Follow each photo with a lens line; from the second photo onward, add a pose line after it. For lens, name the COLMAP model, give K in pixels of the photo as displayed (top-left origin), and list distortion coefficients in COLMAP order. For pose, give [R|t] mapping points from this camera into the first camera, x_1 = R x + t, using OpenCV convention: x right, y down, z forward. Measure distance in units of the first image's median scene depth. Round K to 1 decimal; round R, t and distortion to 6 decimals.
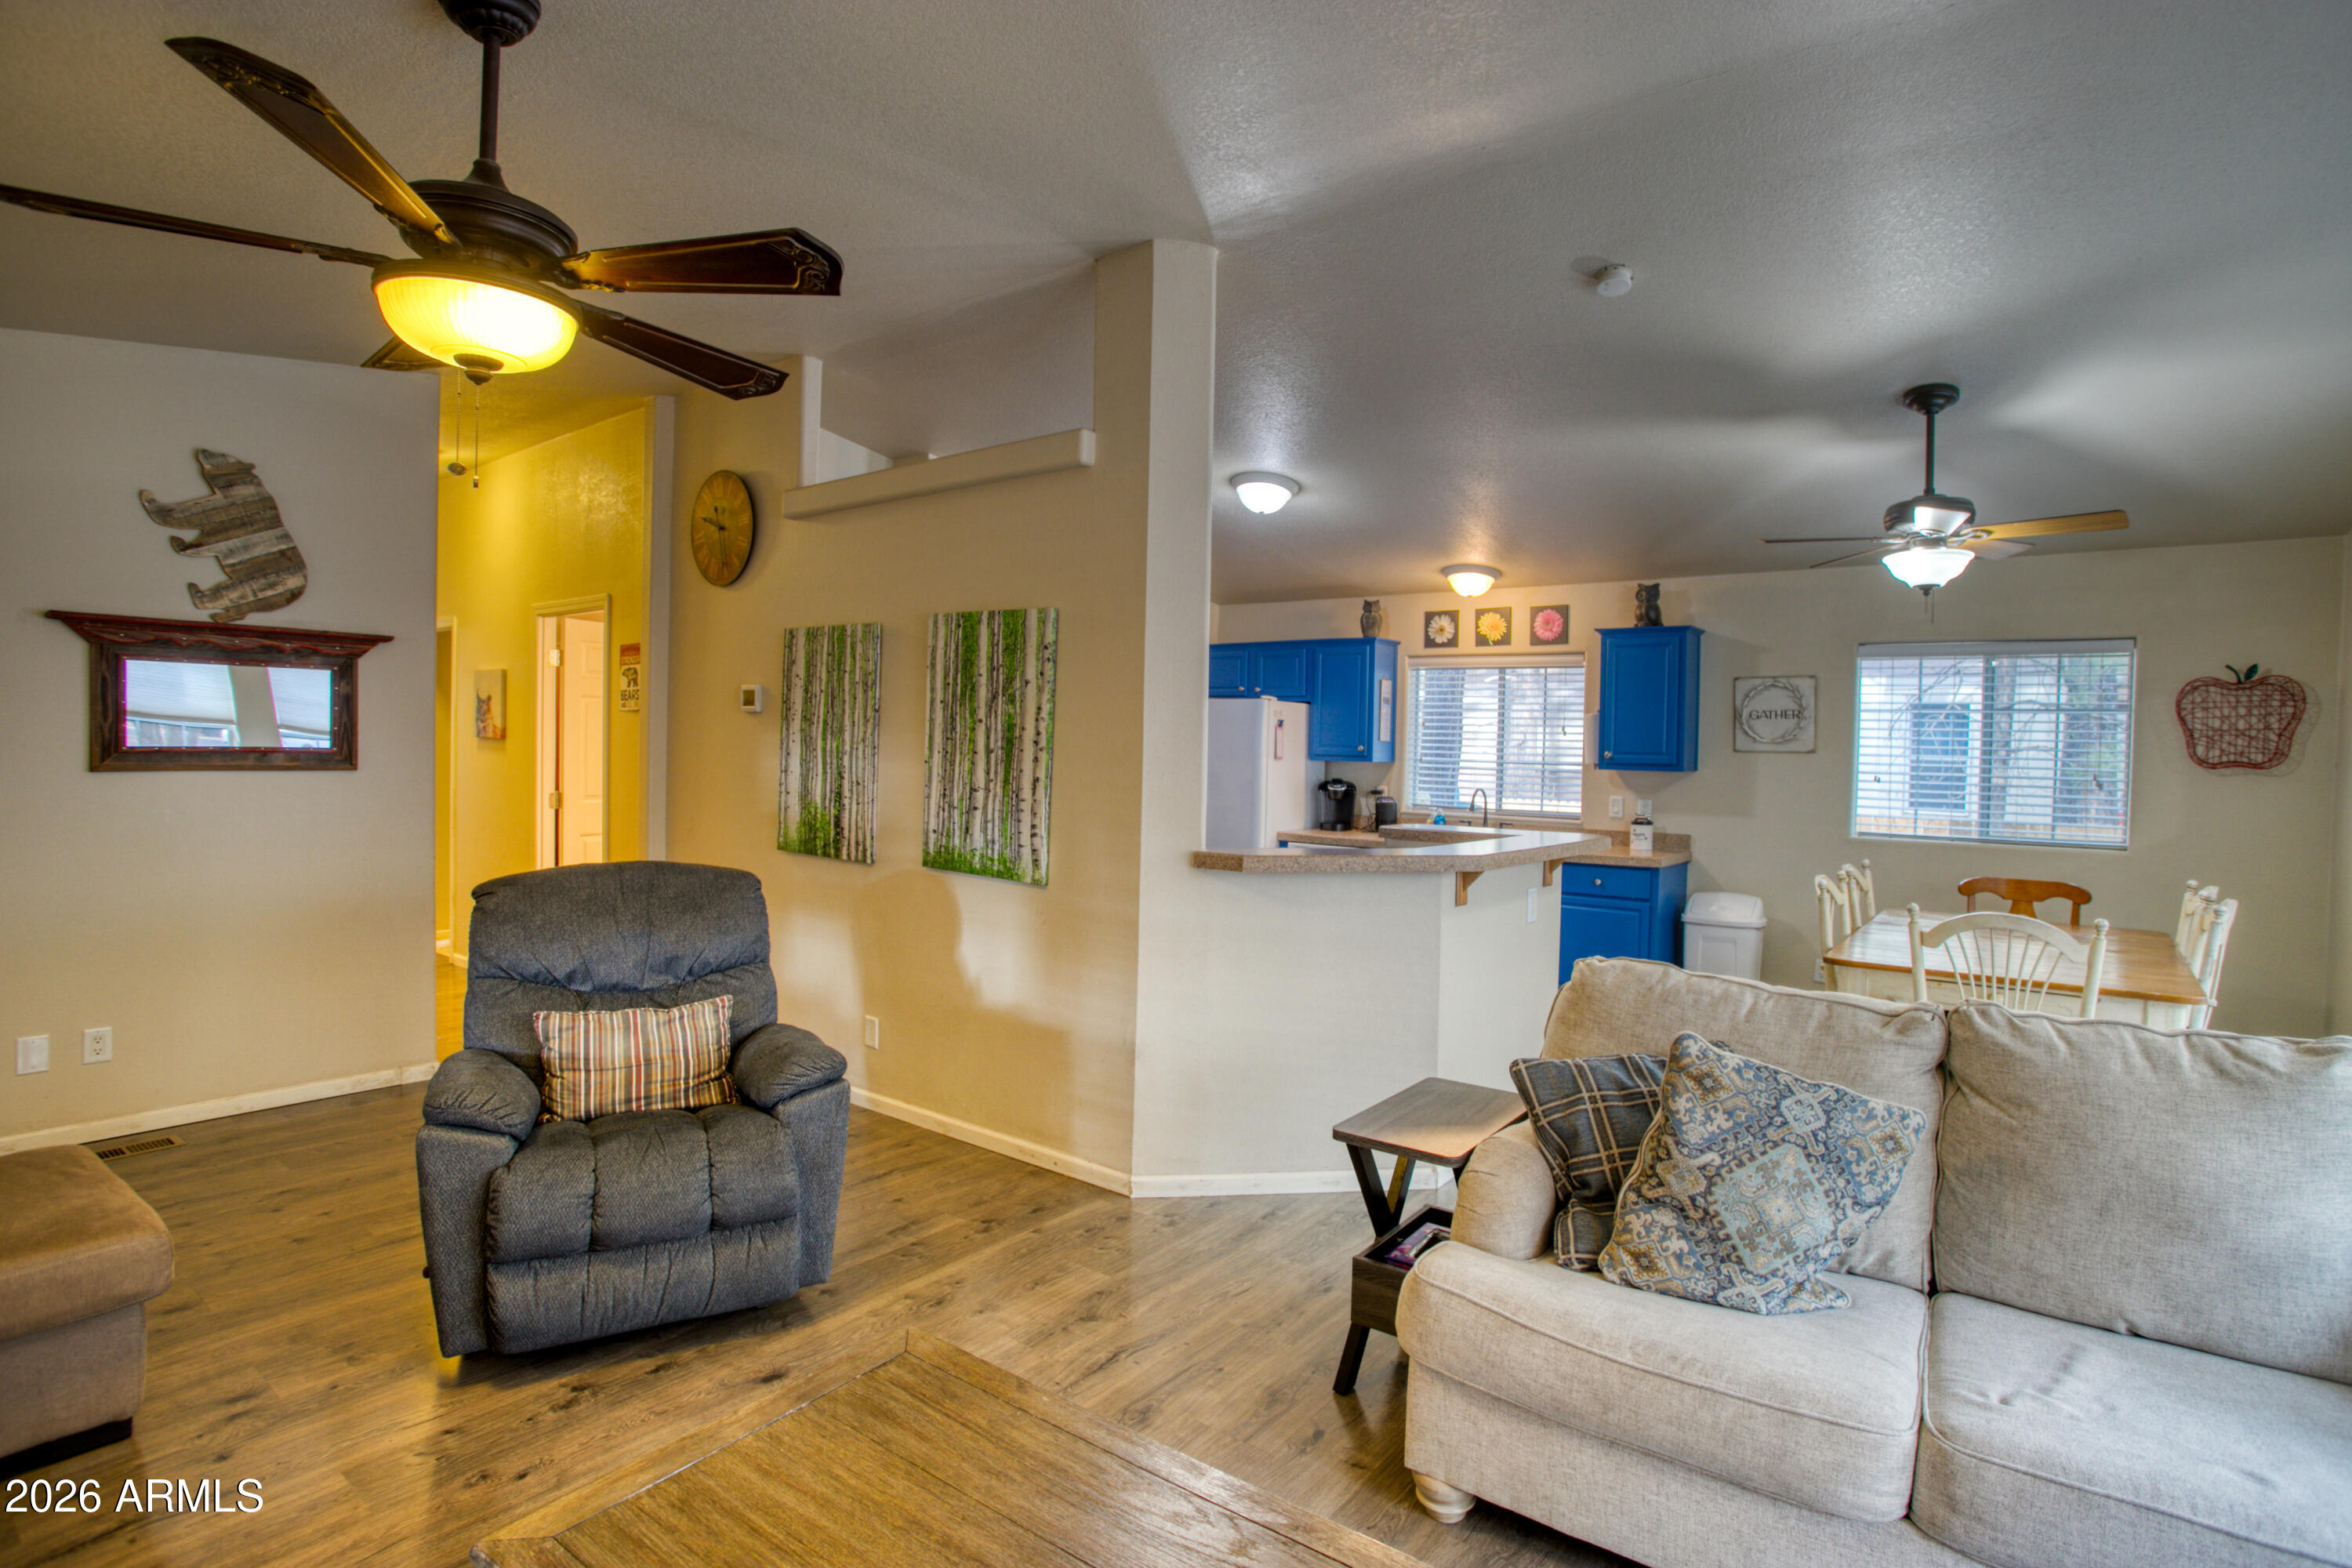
lens RADIAL K [[1156.8, 0, 1195.2], [0, 1156.8, 779.9], [0, 0, 1]] dist [-0.049774, 0.012278]
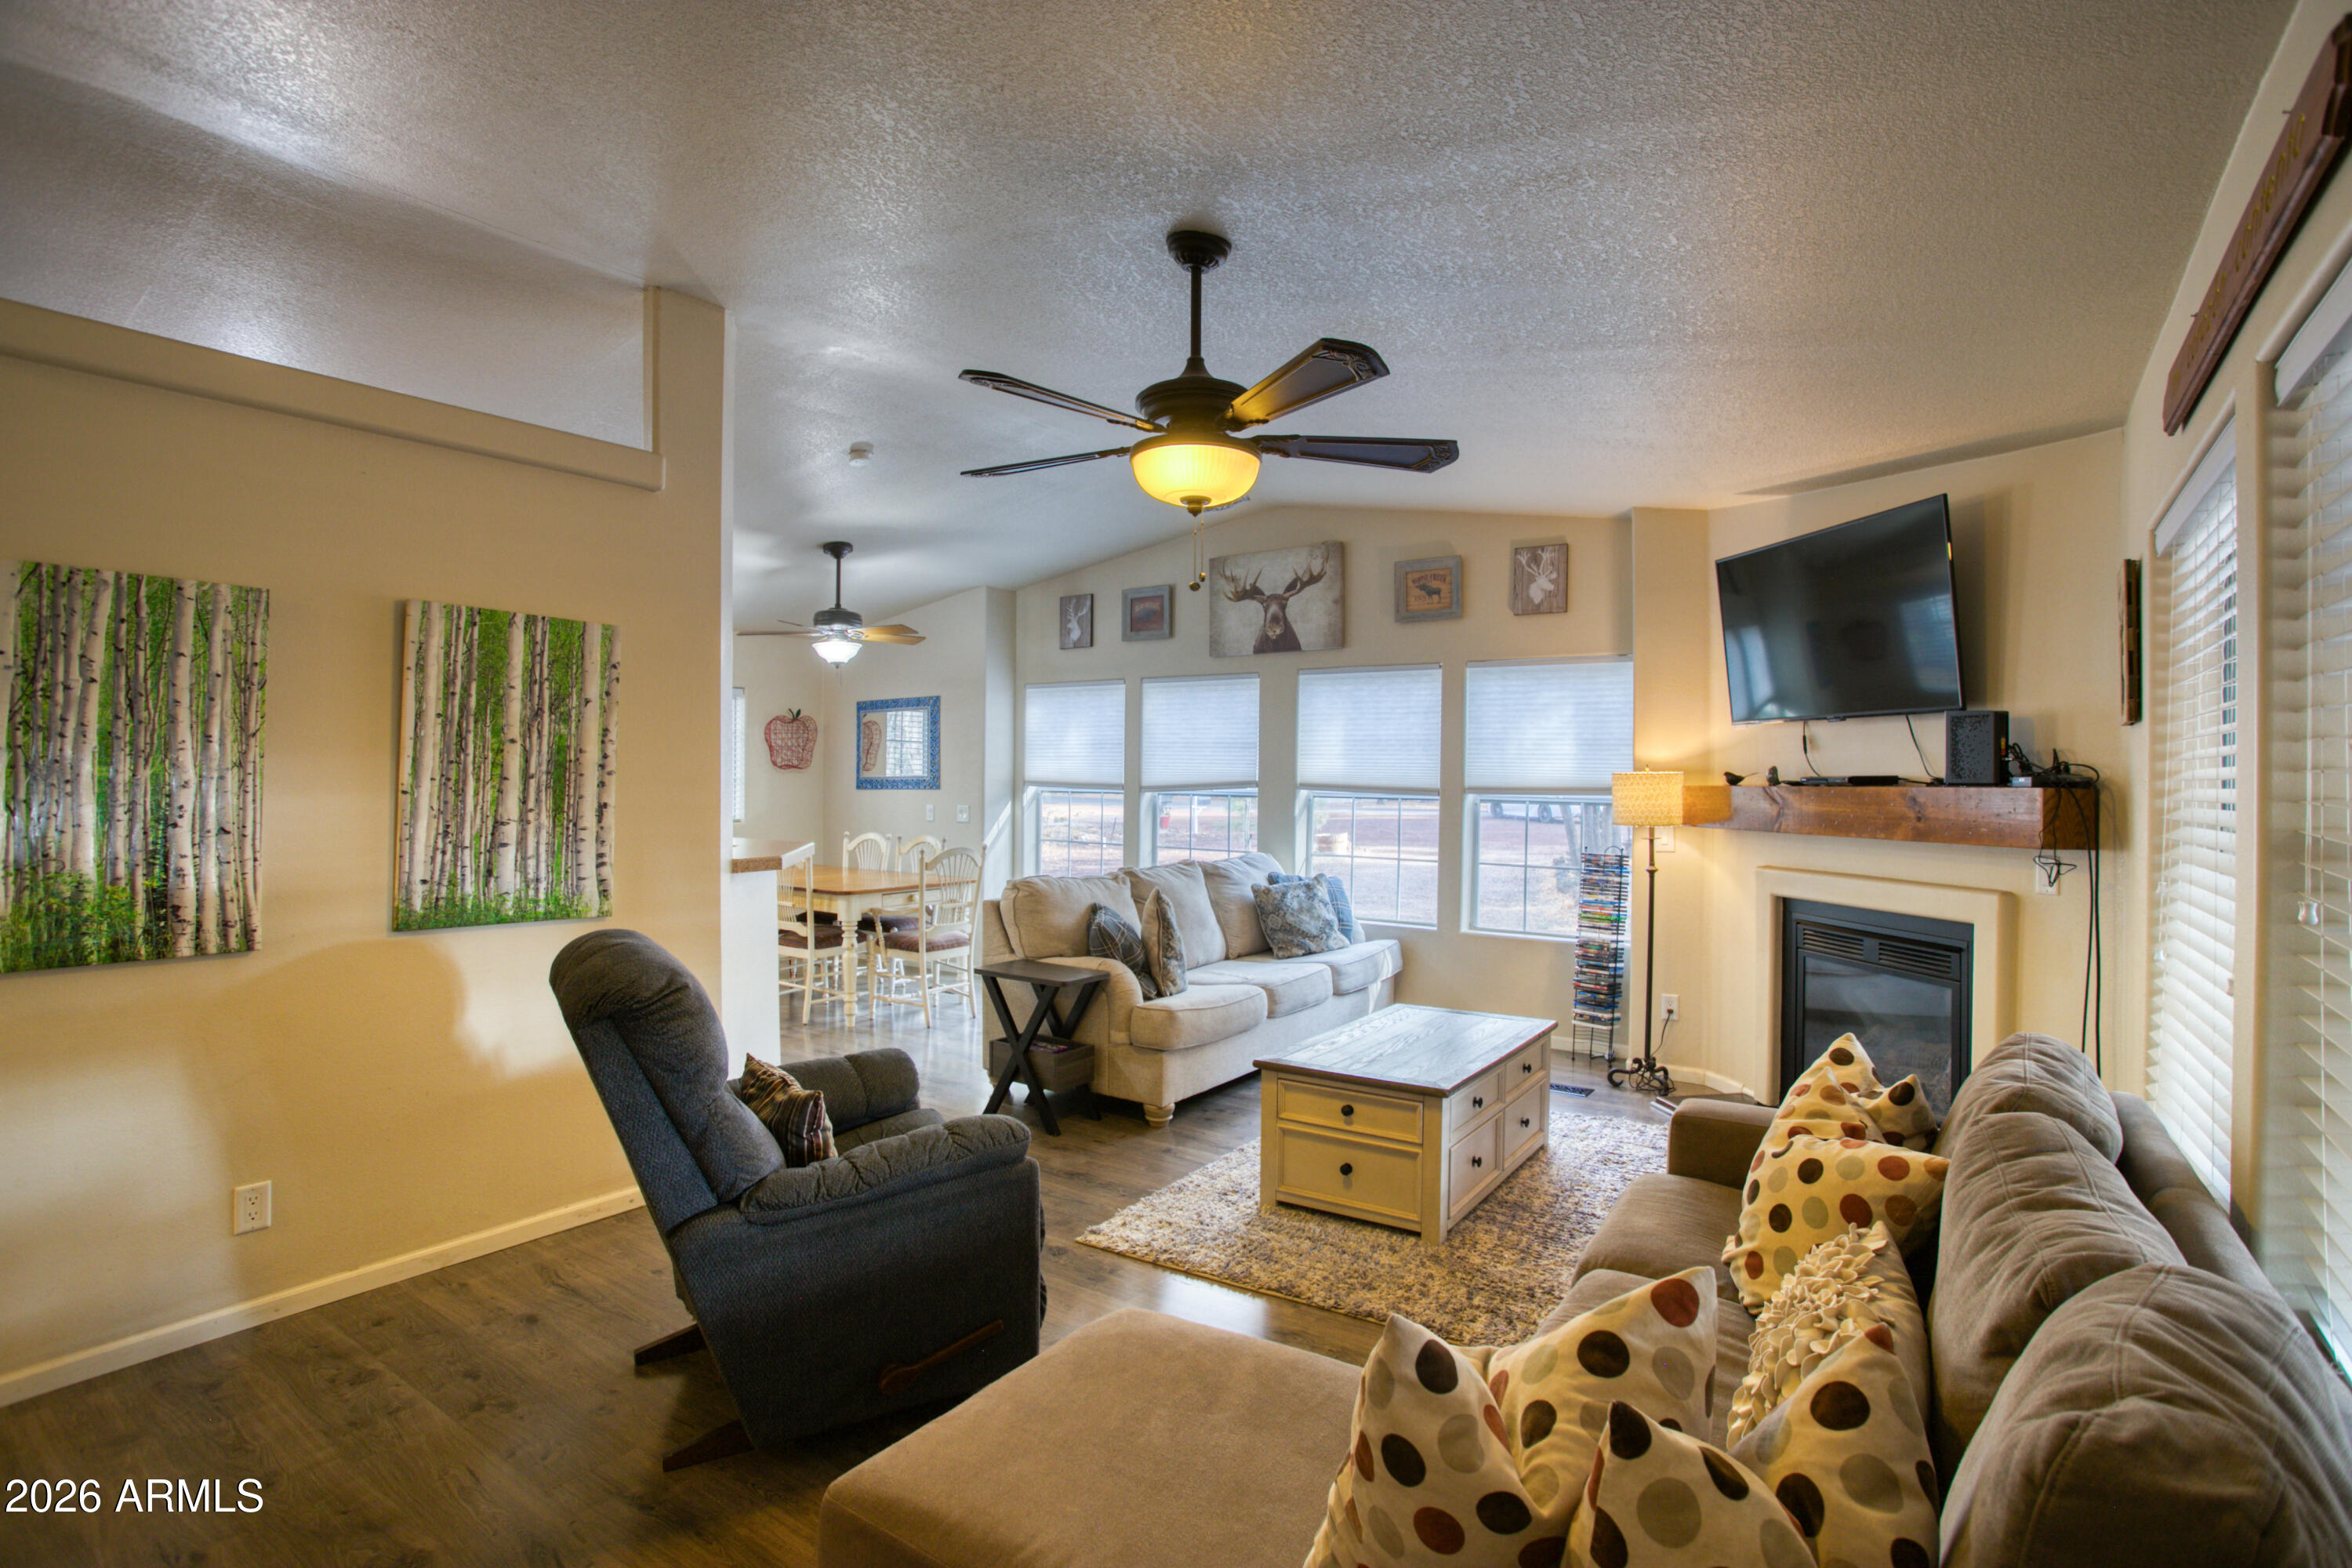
lens RADIAL K [[1156.8, 0, 1178.1], [0, 1156.8, 768.5], [0, 0, 1]] dist [-0.049774, 0.012278]
pose [[-0.020201, -0.017830, 0.999637, -0.916494], [0.023412, 0.999558, 0.018301, -0.030894], [-0.999522, 0.023773, -0.019775, 0.467314]]
